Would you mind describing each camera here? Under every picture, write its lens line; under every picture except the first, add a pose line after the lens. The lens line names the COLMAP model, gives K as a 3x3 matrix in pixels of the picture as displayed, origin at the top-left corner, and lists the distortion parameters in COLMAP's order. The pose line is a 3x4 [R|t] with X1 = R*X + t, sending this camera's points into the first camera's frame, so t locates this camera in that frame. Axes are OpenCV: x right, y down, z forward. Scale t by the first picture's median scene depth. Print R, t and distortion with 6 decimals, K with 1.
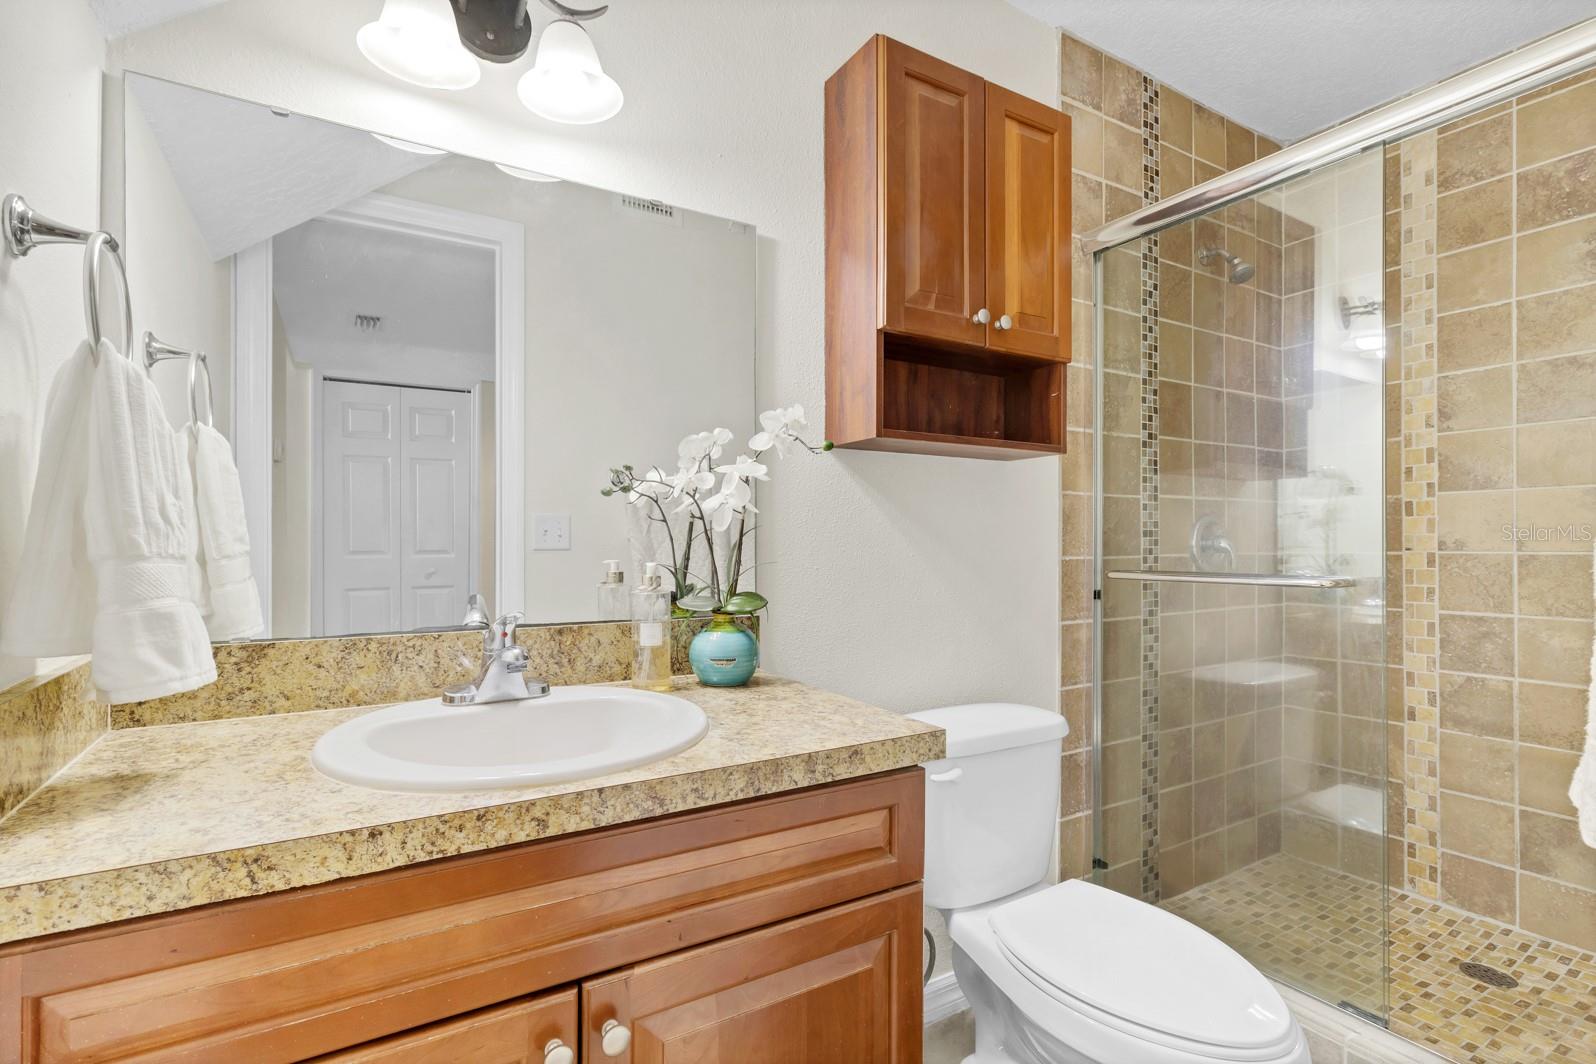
lens RADIAL K [[755.7, 0, 785.9], [0, 755.7, 533.6], [0, 0, 1]] dist [0.001447, -0.000670]
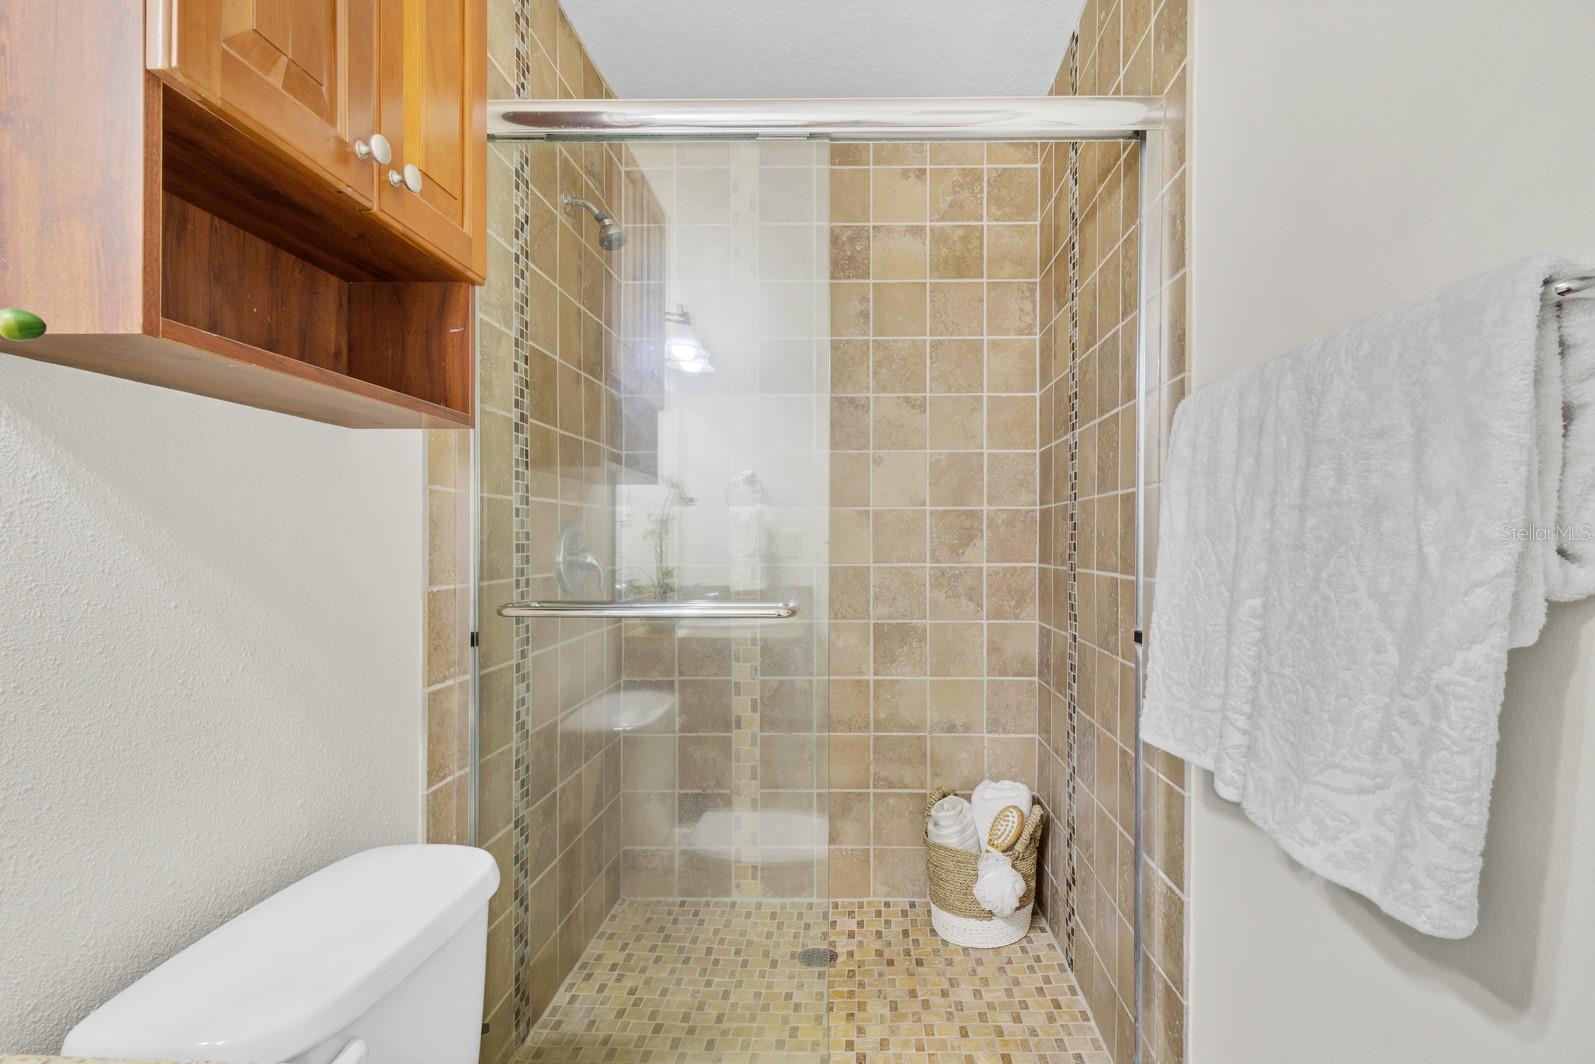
lens RADIAL K [[795.3, 0, 798.0], [0, 795.3, 541.8], [0, 0, 1]] dist [-0.000972, -0.000896]
pose [[0.519641, -0.001811, 0.854383, -0.050723], [-0.014851, 0.999828, 0.011152, -0.020074], [-0.854256, -0.018483, 0.519524, 0.380205]]
